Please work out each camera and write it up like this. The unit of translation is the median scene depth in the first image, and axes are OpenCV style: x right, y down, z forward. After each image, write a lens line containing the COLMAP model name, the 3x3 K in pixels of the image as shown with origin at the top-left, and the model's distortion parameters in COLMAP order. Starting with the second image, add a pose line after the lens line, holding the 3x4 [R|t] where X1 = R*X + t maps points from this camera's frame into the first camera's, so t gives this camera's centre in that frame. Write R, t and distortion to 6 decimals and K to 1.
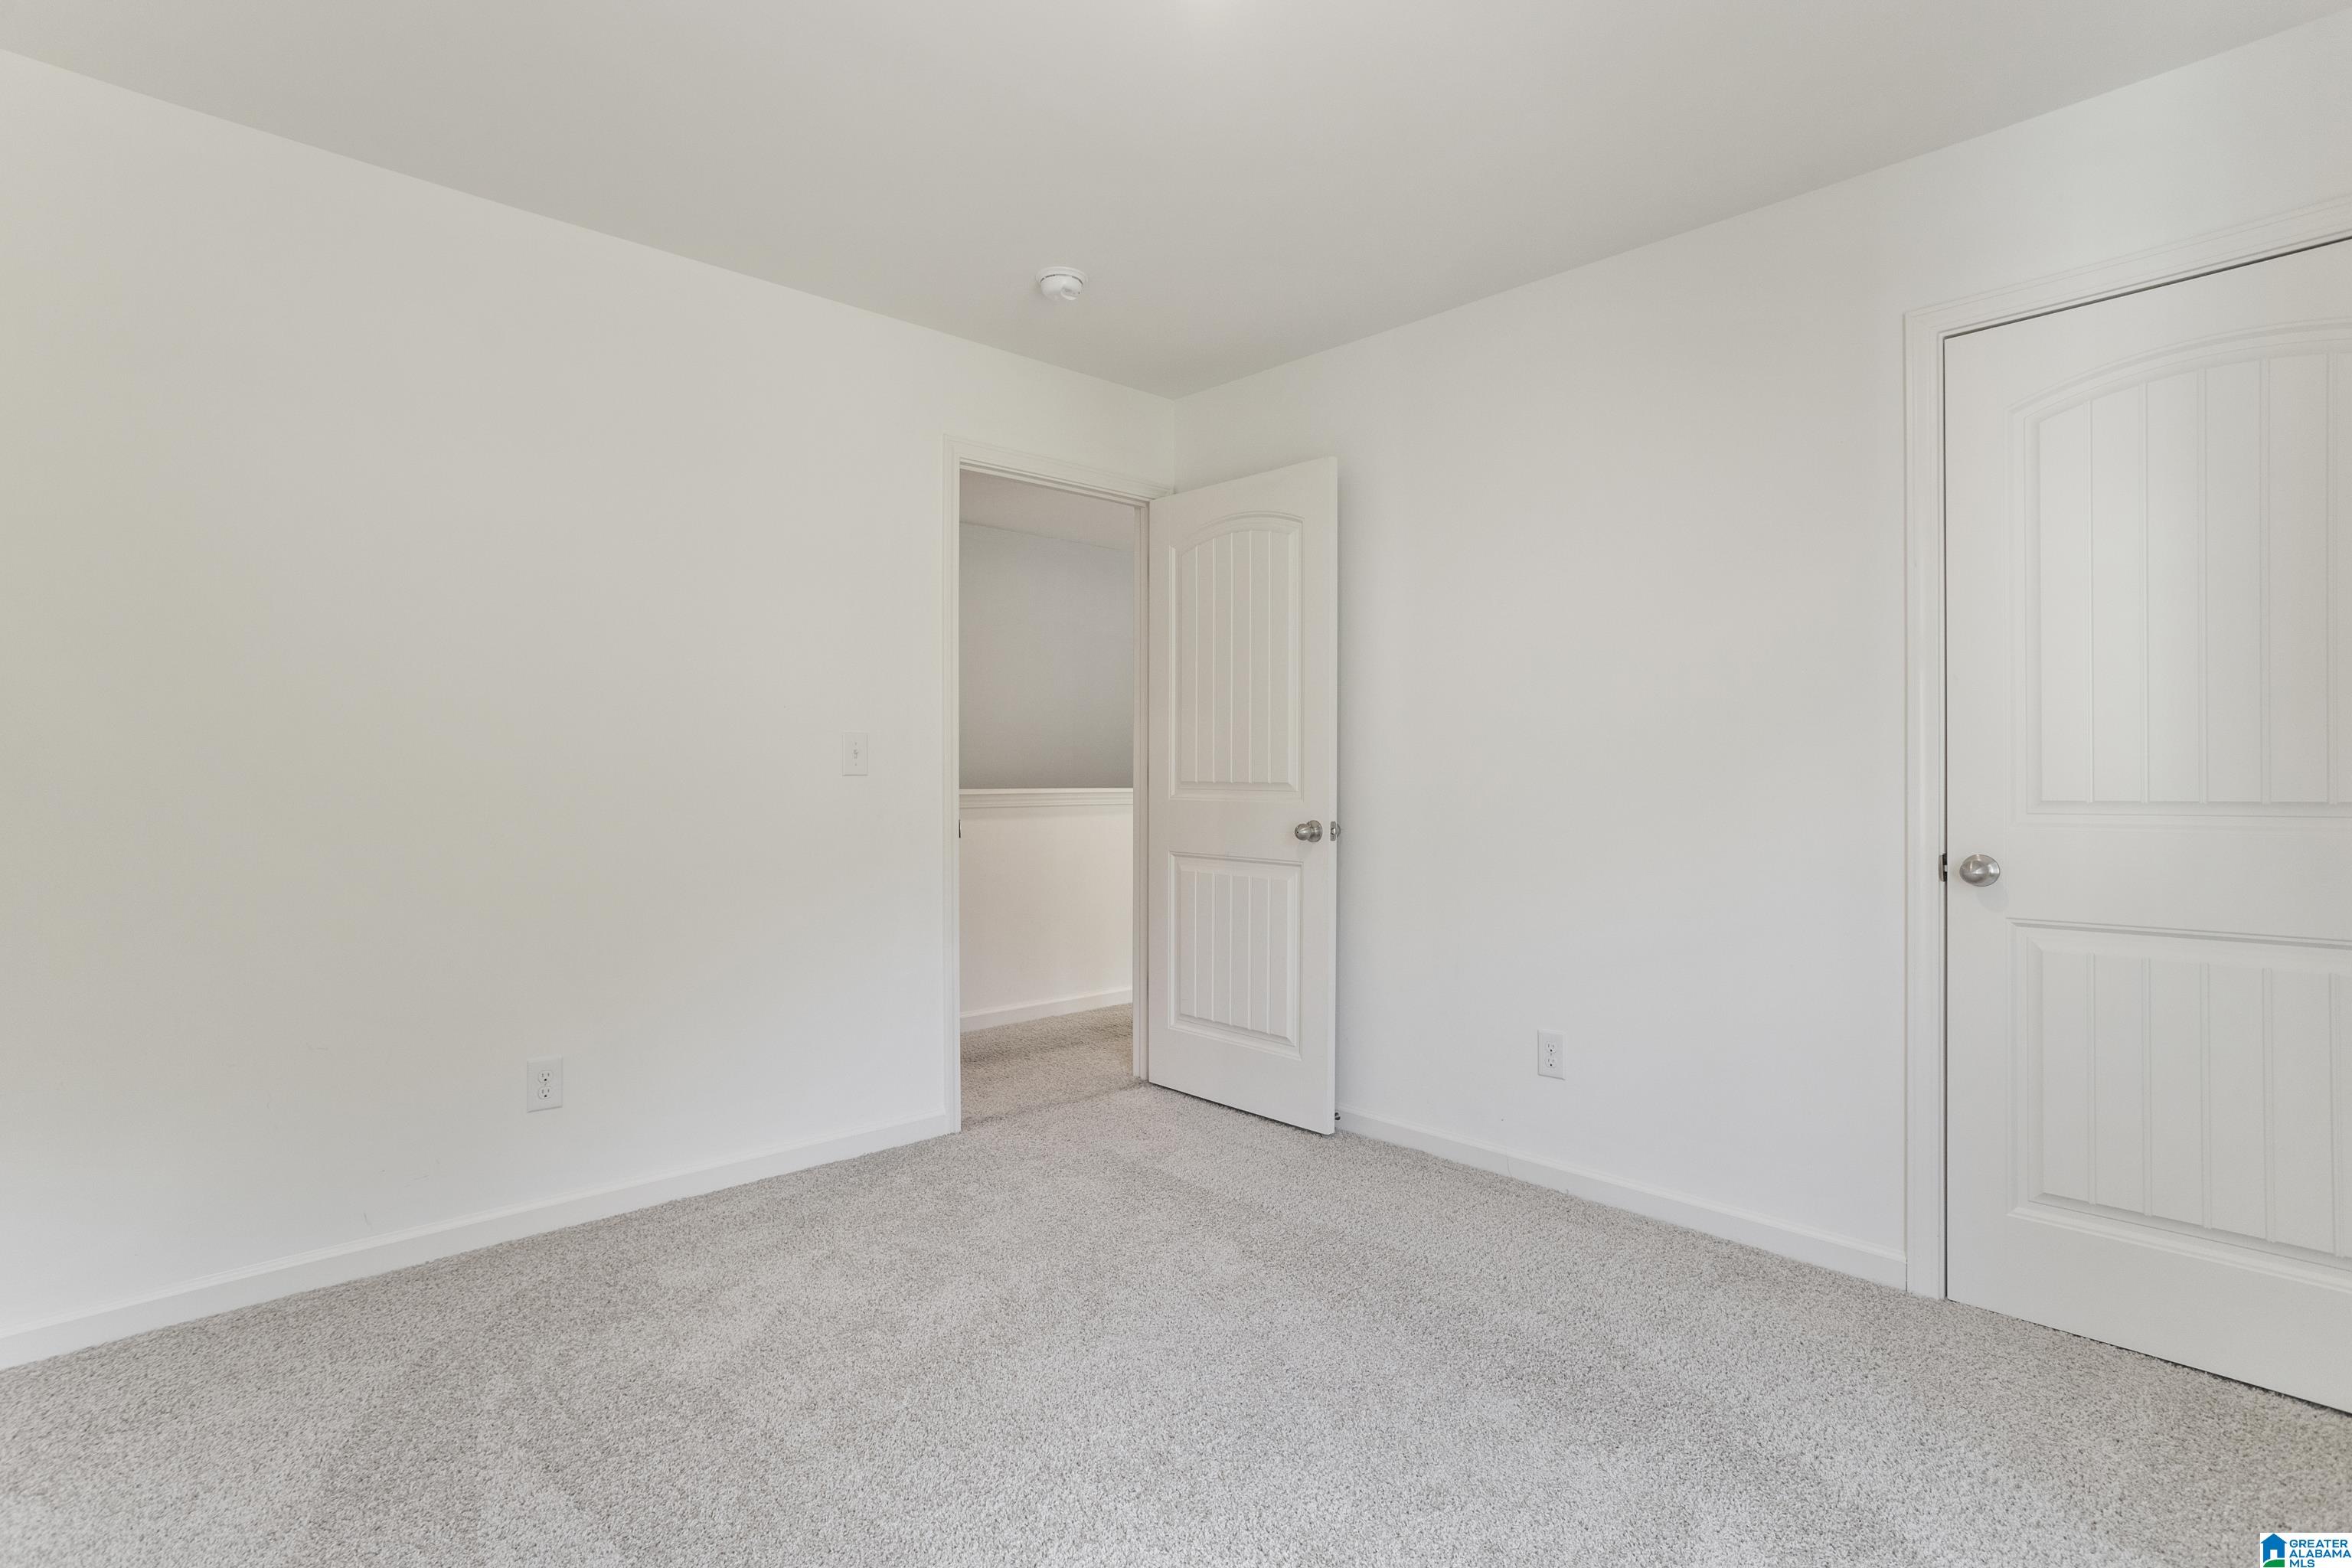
lens RADIAL K [[1155.0, 0, 1170.3], [0, 1155.0, 779.1], [0, 0, 1]] dist [0.000685, 0.000775]
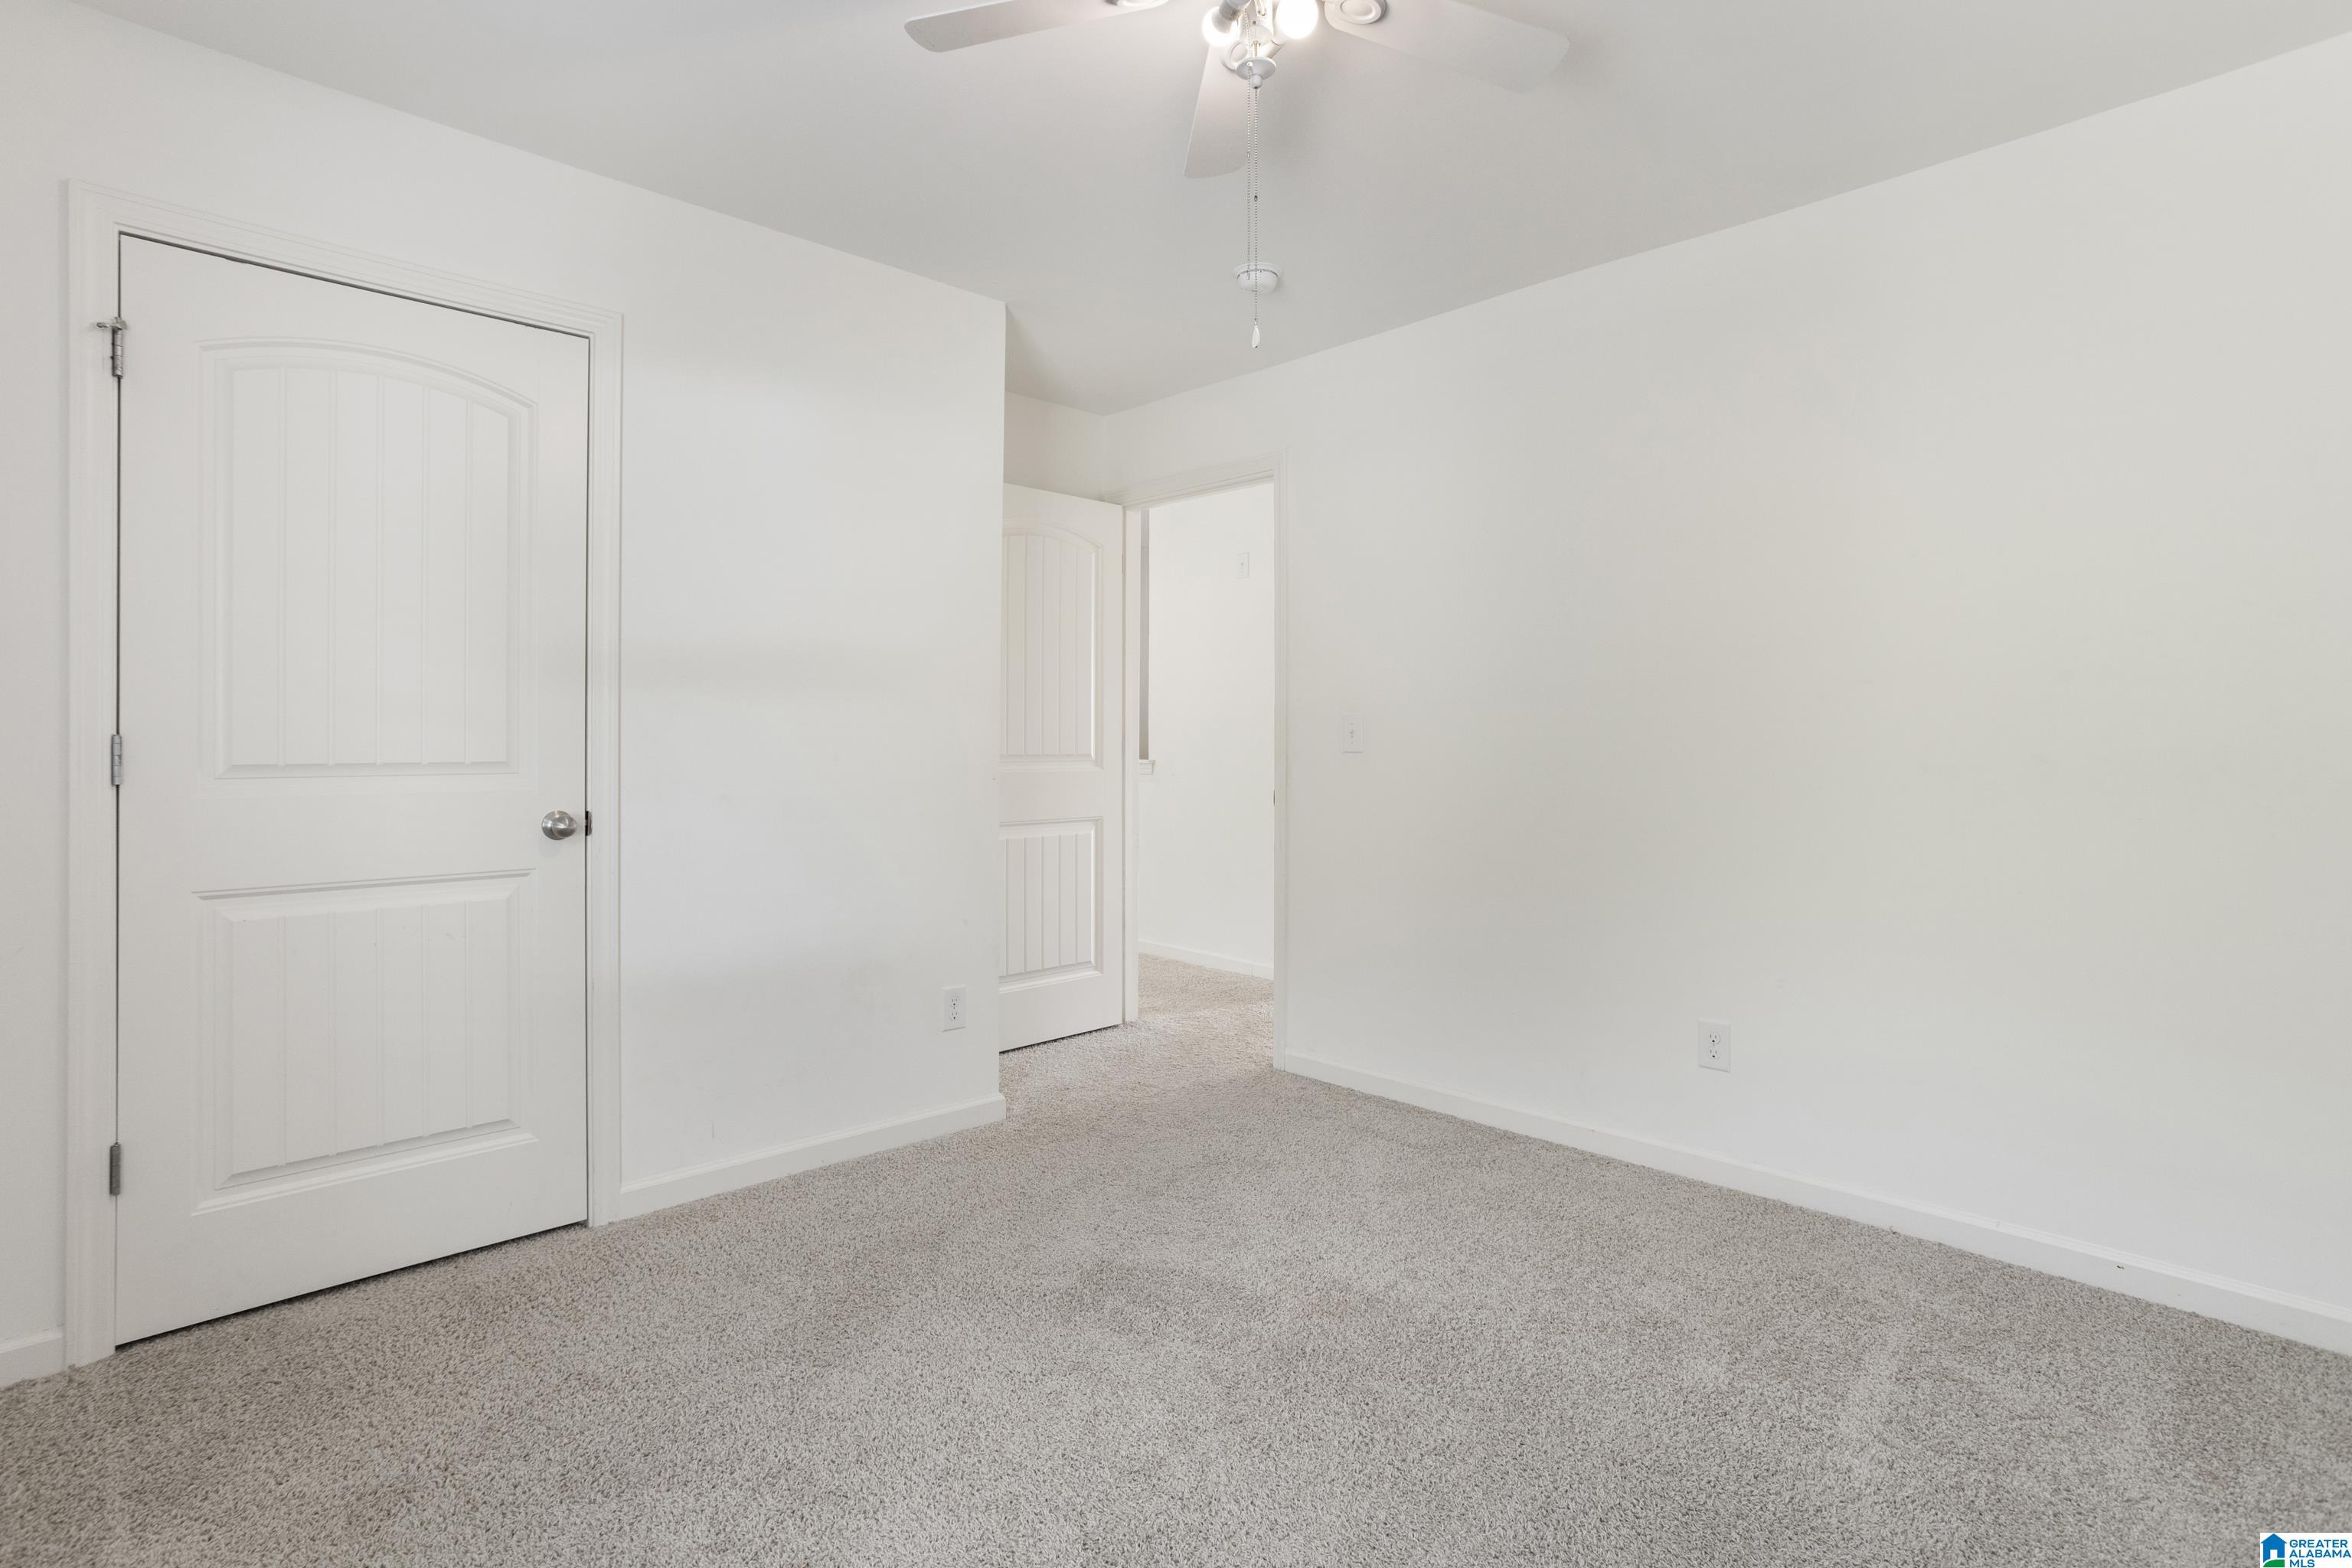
lens RADIAL K [[1155.0, 0, 1170.0], [0, 1155.0, 765.0], [0, 0, 1]] dist [0.000685, 0.000775]
pose [[0.006860, -0.024842, 0.999668, -0.199616], [0.005562, 0.999677, 0.024804, -0.002702], [-0.999961, 0.005390, 0.006996, 0.217772]]
